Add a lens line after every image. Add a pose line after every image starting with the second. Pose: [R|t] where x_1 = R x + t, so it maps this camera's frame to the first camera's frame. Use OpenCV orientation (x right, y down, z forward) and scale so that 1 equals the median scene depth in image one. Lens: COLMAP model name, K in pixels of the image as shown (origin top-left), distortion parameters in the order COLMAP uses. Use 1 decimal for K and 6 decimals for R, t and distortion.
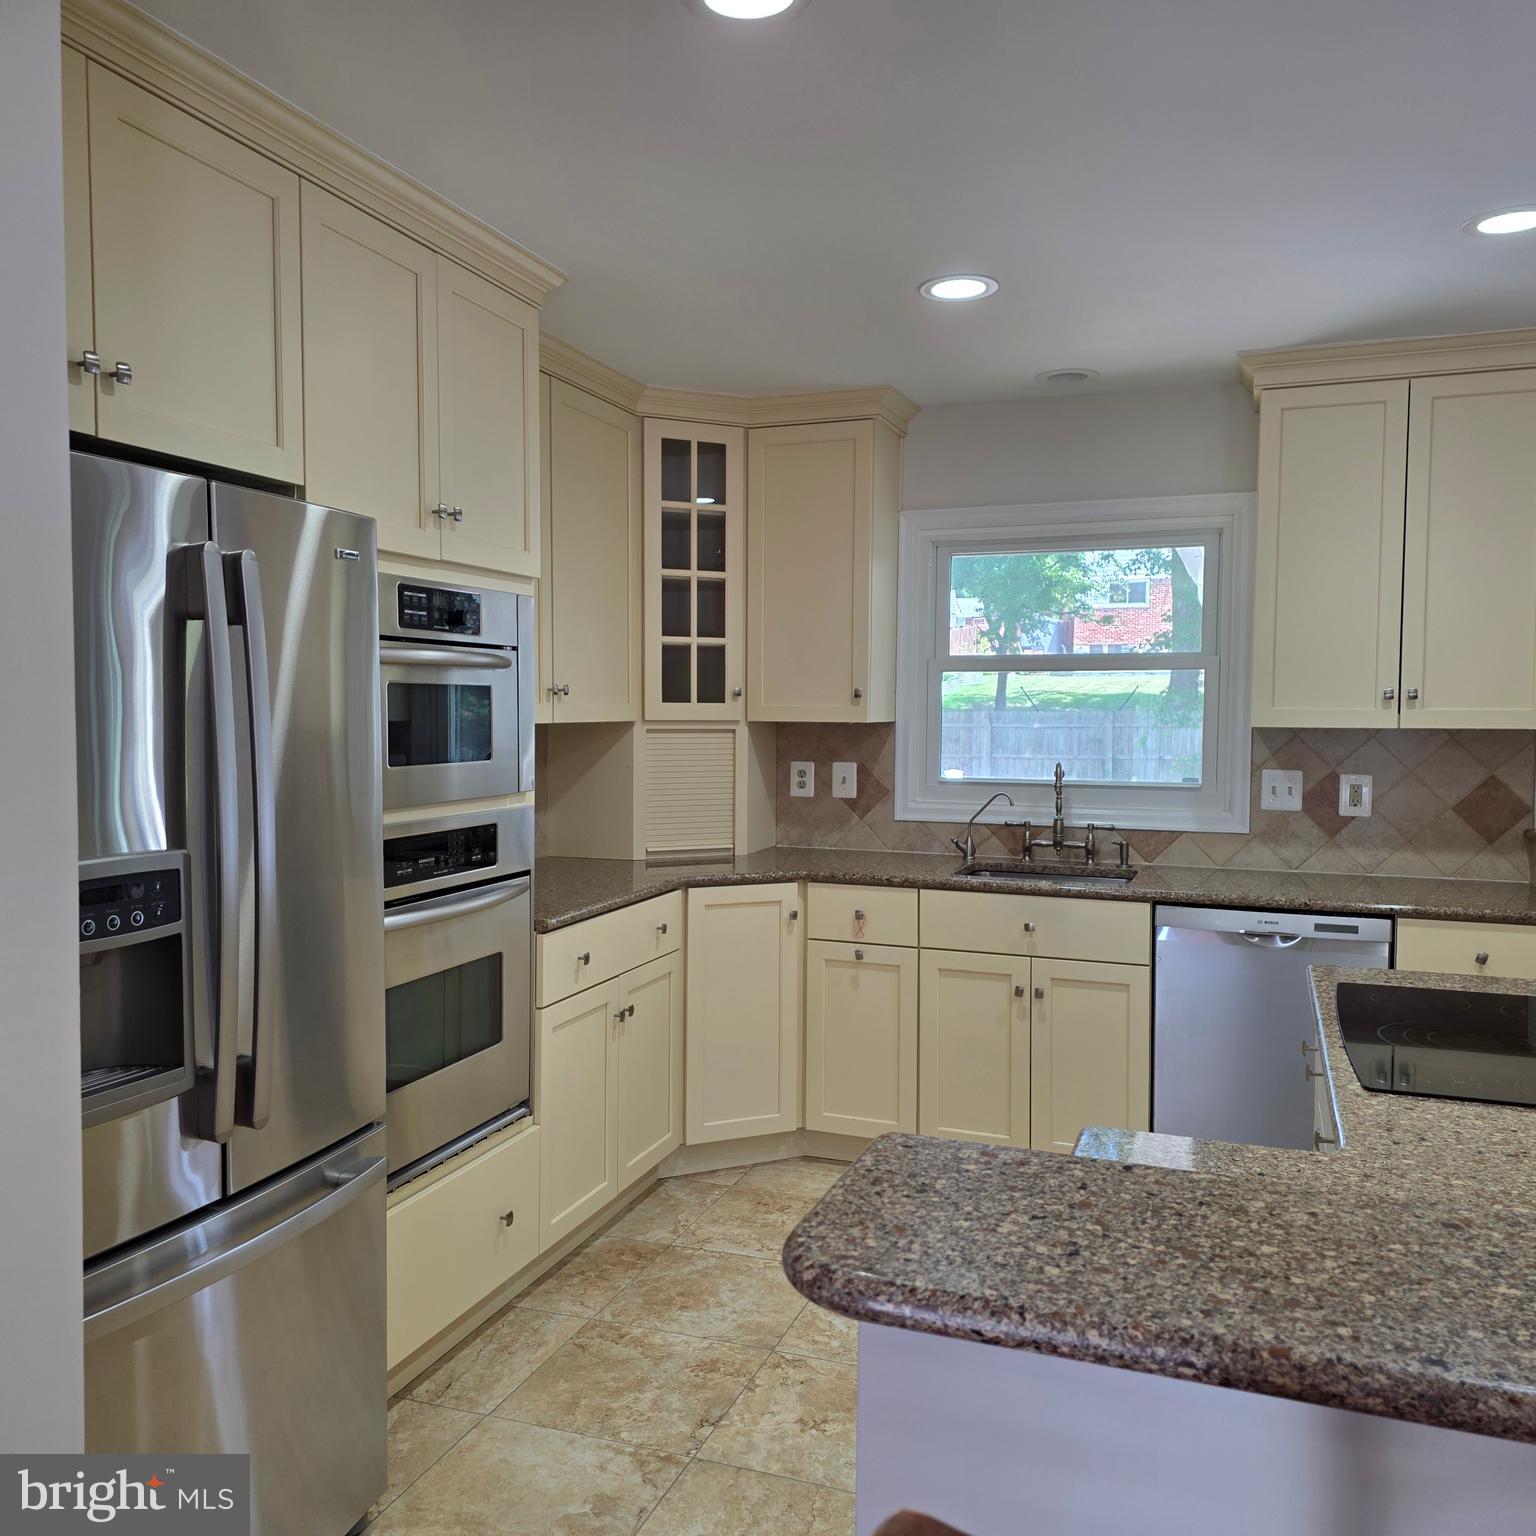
lens RADIAL K [[1353.6, 0, 743.7], [0, 1353.6, 774.2], [0, 0, 1]] dist [0.109389, -0.117154]
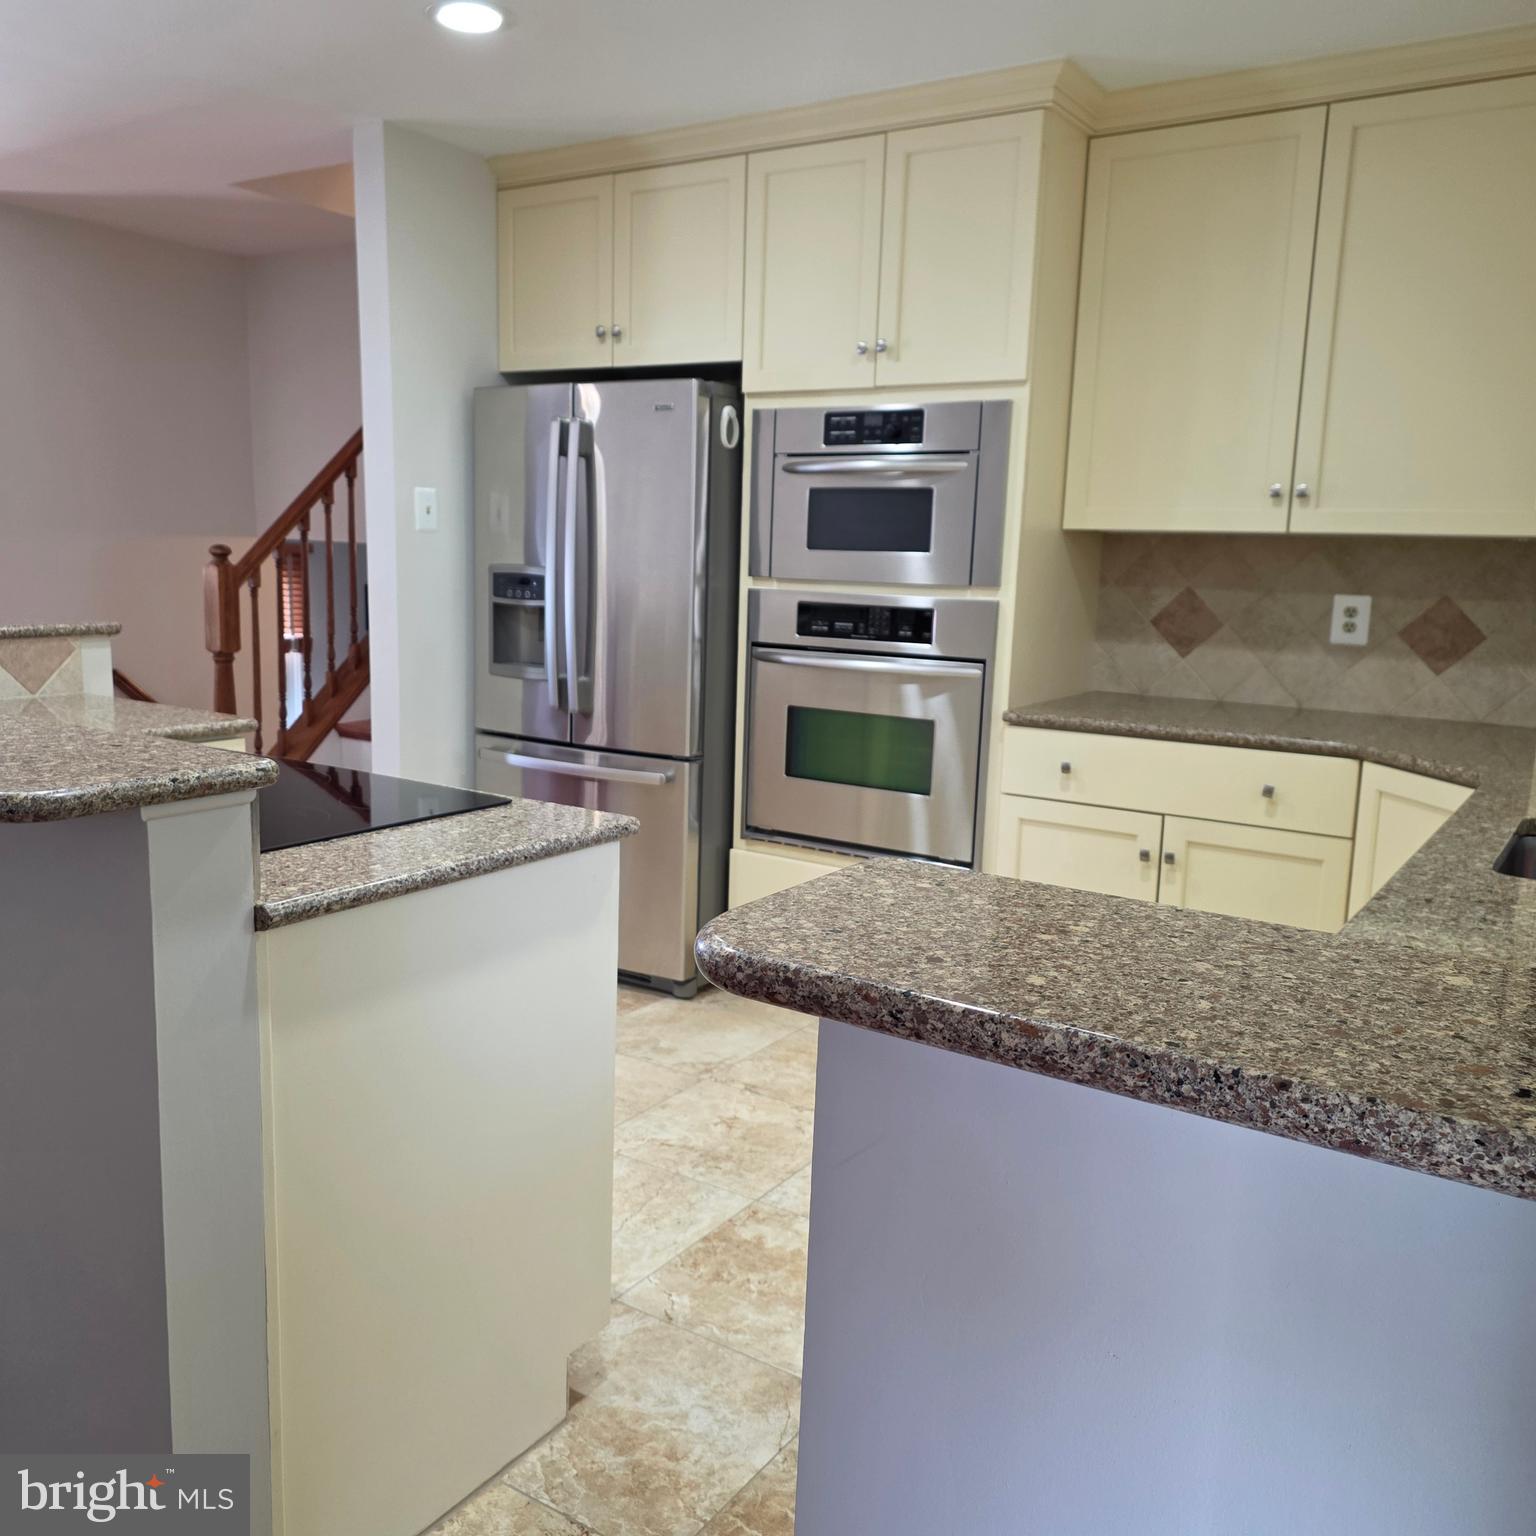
lens RADIAL K [[1353.6, 0, 754.2], [0, 1353.6, 768.2], [0, 0, 1]] dist [0.109389, -0.117154]
pose [[-0.215246, 0.151208, -0.964783, 0.719864], [-0.081324, 0.981733, 0.172008, -0.012696], [0.973168, 0.115484, -0.199017, 0.791013]]
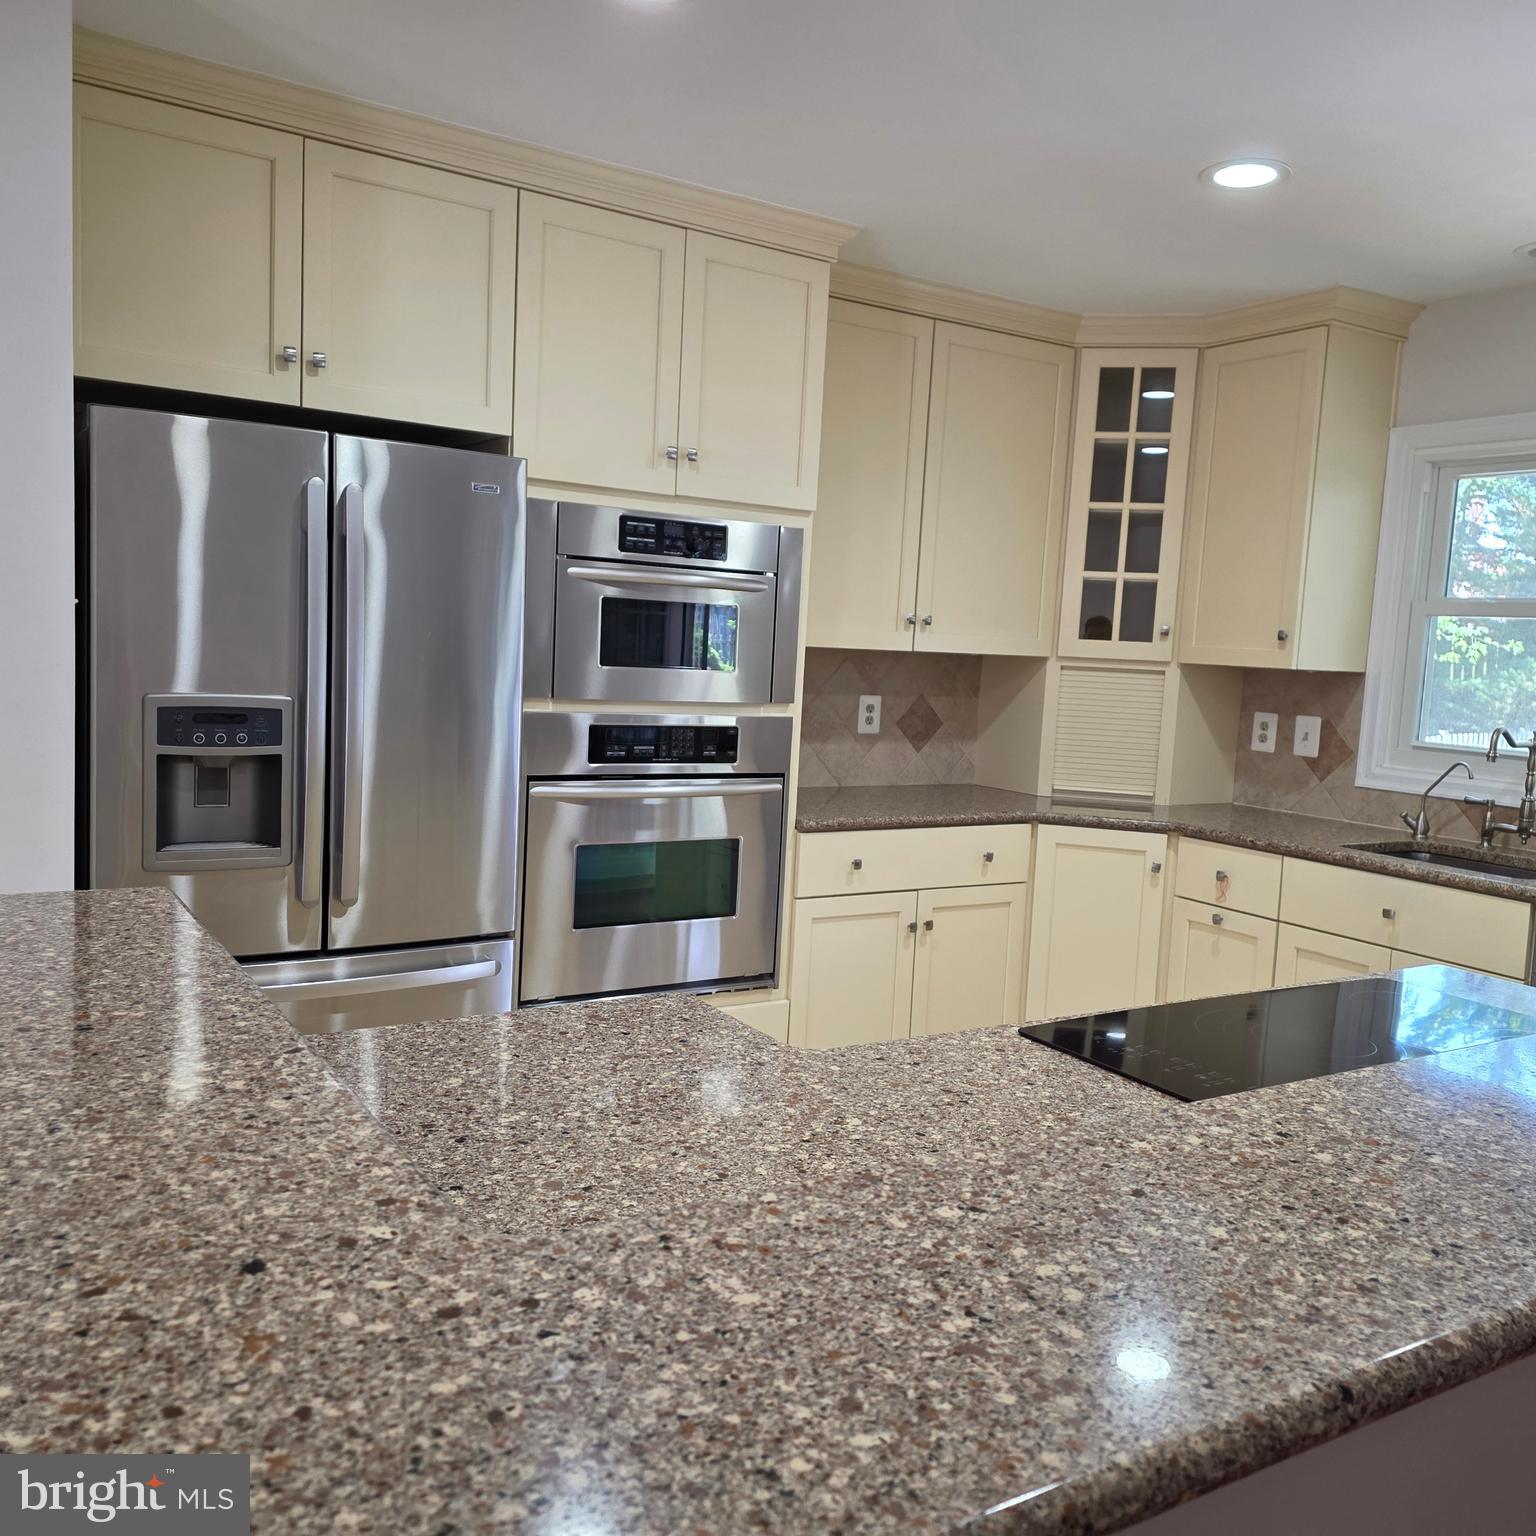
lens RADIAL K [[1353.6, 0, 753.2], [0, 1353.6, 767.6], [0, 0, 1]] dist [0.109389, -0.117154]
pose [[0.796614, 0.094489, -0.597058, 0.369868], [-0.078750, 0.995512, 0.052477, 0.006964], [0.599337, 0.005214, 0.800480, 0.067834]]
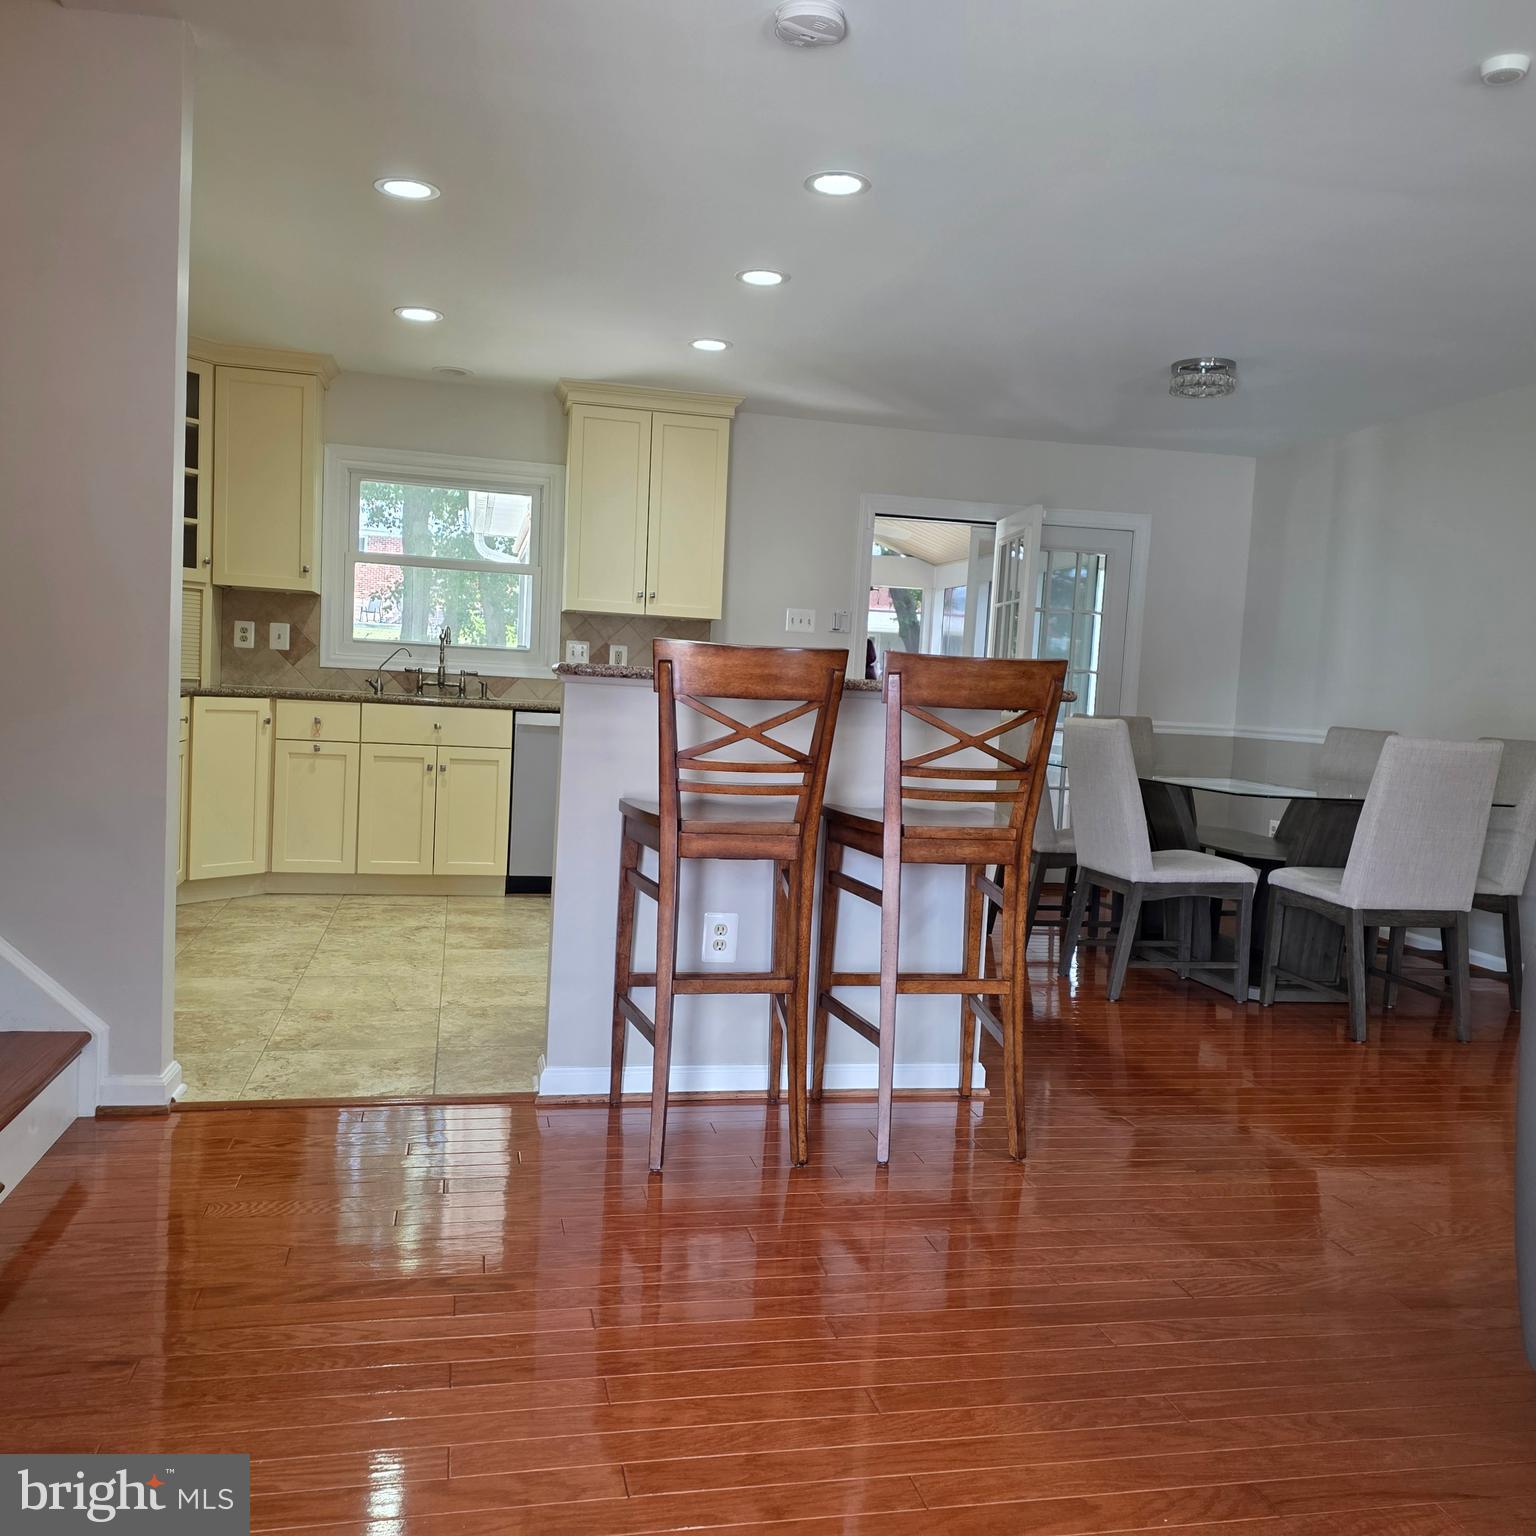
lens RADIAL K [[1353.6, 0, 759.9], [0, 1353.6, 788.0], [0, 0, 1]] dist [0.109389, -0.117154]
pose [[0.838115, -0.001982, 0.545490, -0.309762], [-0.020066, 0.999205, 0.034462, 0.112858], [-0.545125, -0.039829, 0.837408, -0.479476]]
